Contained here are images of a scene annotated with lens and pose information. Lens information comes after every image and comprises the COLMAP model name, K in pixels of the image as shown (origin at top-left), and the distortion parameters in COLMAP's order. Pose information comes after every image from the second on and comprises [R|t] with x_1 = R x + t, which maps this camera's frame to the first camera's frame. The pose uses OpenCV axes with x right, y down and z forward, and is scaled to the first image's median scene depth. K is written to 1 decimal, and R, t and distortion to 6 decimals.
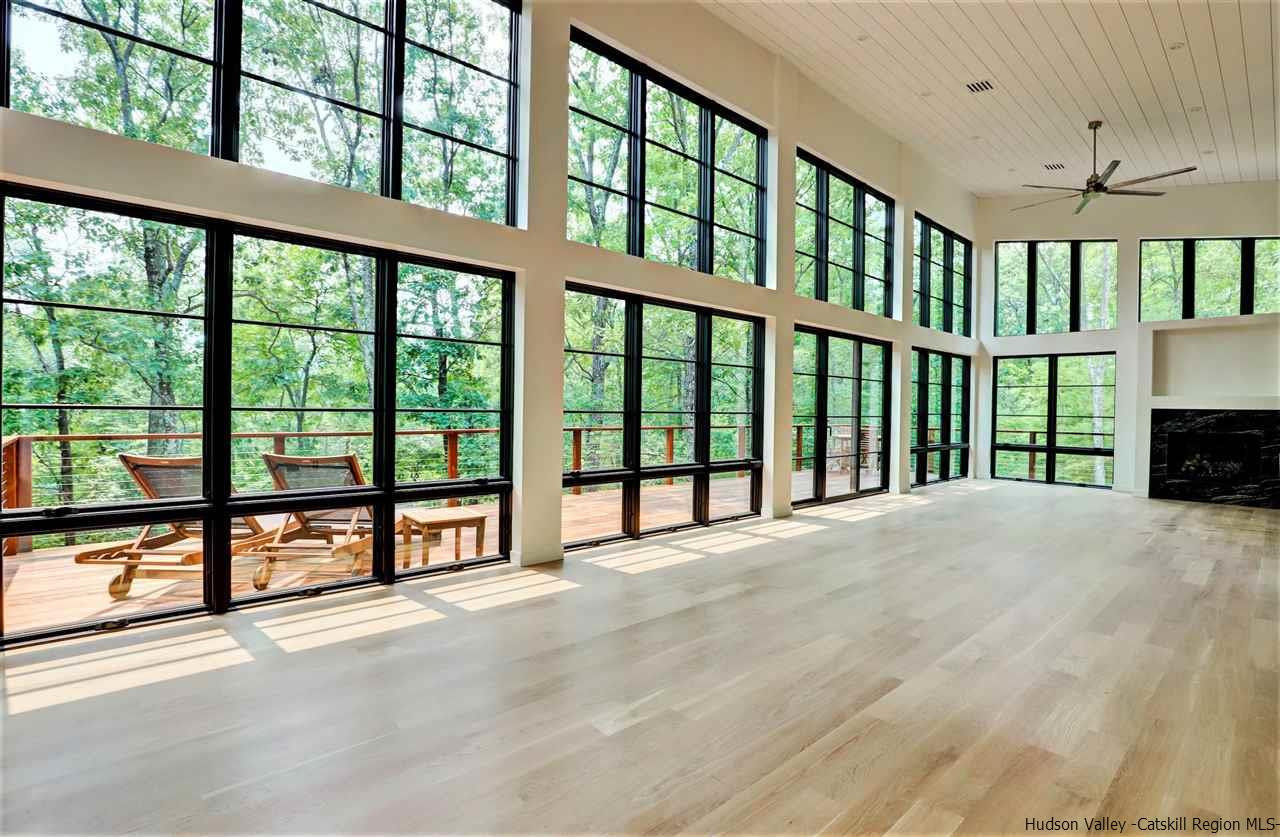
lens RADIAL K [[593.7, 0, 639.9], [0, 593.7, 420.4], [0, 0, 1]] dist [-0.026475, -0.000610]
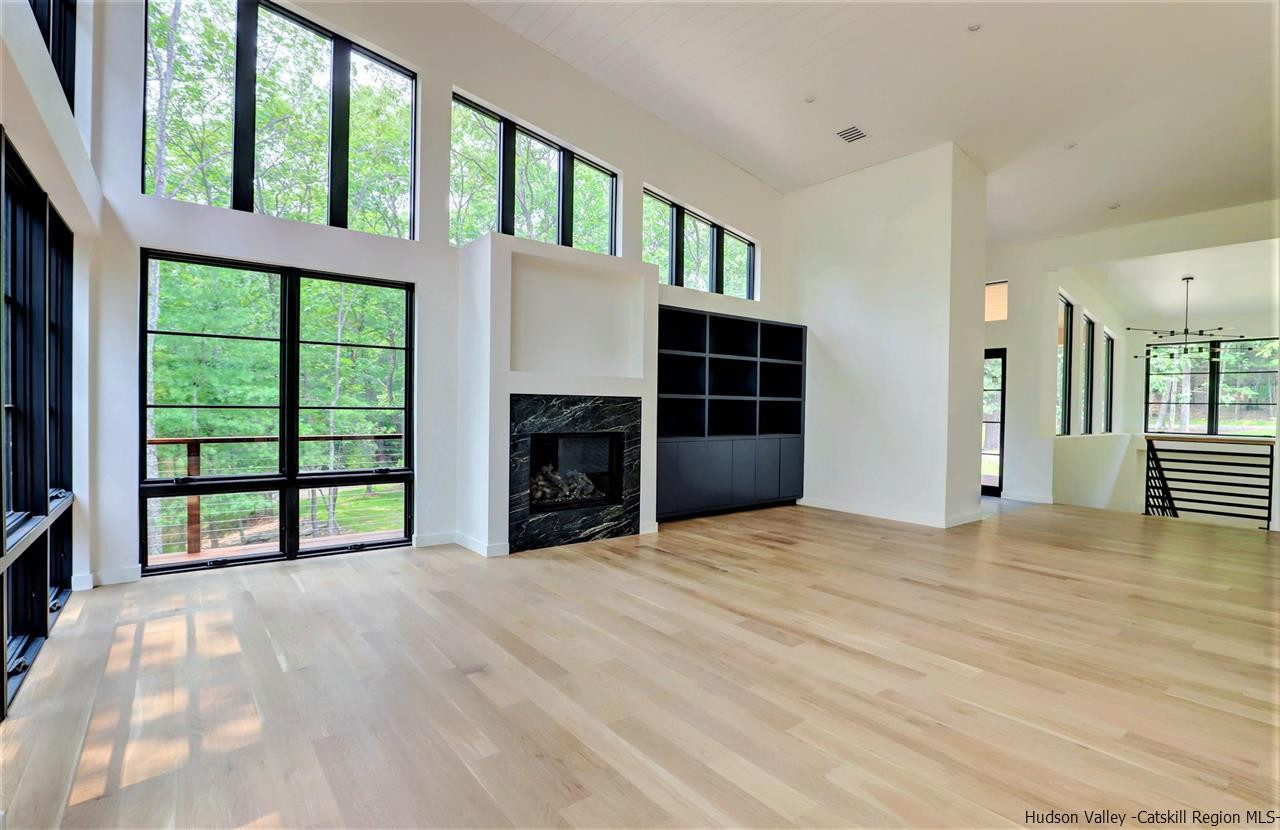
lens RADIAL K [[600.6, 0, 648.7], [0, 600.6, 411.7], [0, 0, 1]] dist [-0.026822, -0.006478]
pose [[0.067739, -0.030393, 0.997240, 0.324332], [0.004043, 0.999536, 0.030188, -0.019435], [-0.997695, 0.001987, 0.067831, 0.836695]]
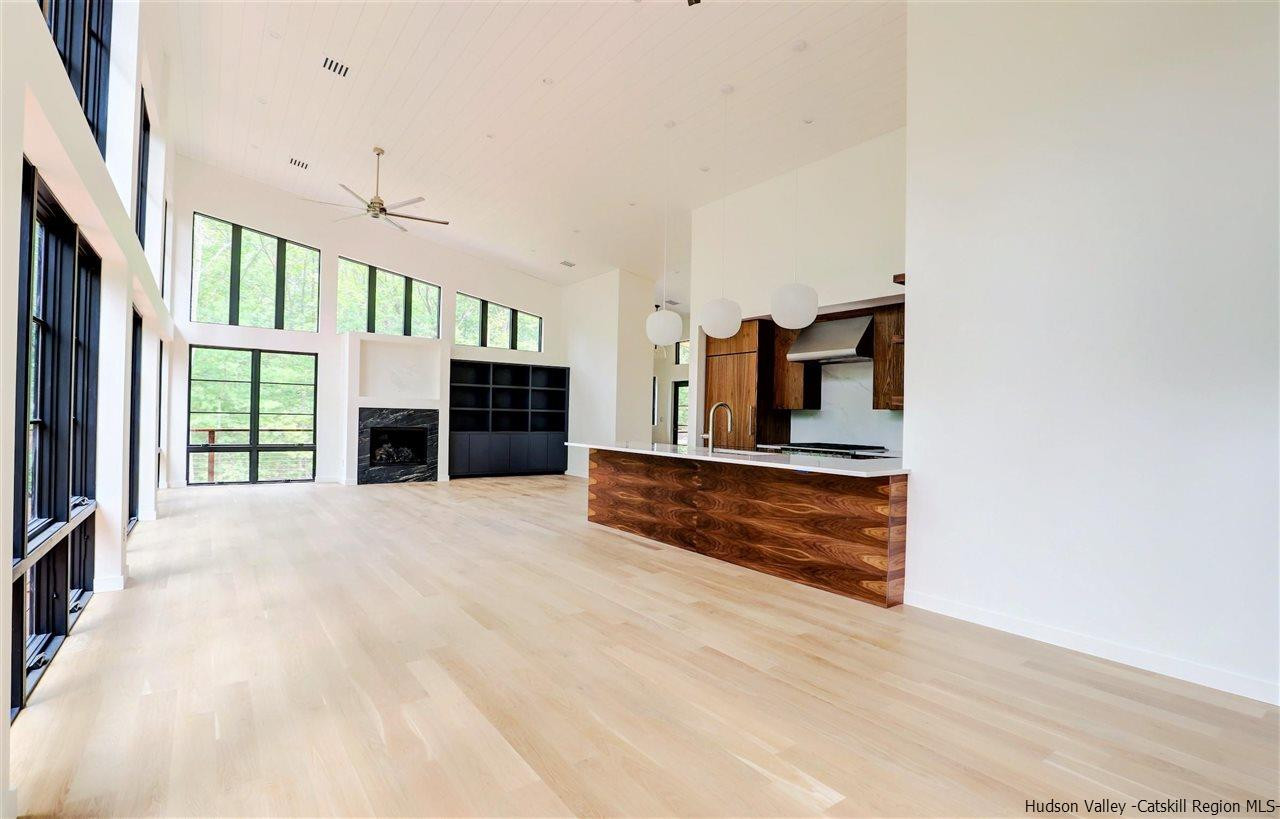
lens RADIAL K [[609.2, 0, 642.8], [0, 609.2, 416.8], [0, 0, 1]] dist [-0.023453, 0.003552]
pose [[0.103237, -0.013744, 0.994562, -0.261675], [0.001347, 0.999906, 0.013678, -0.017165], [-0.994656, -0.000072, 0.103246, 0.317286]]
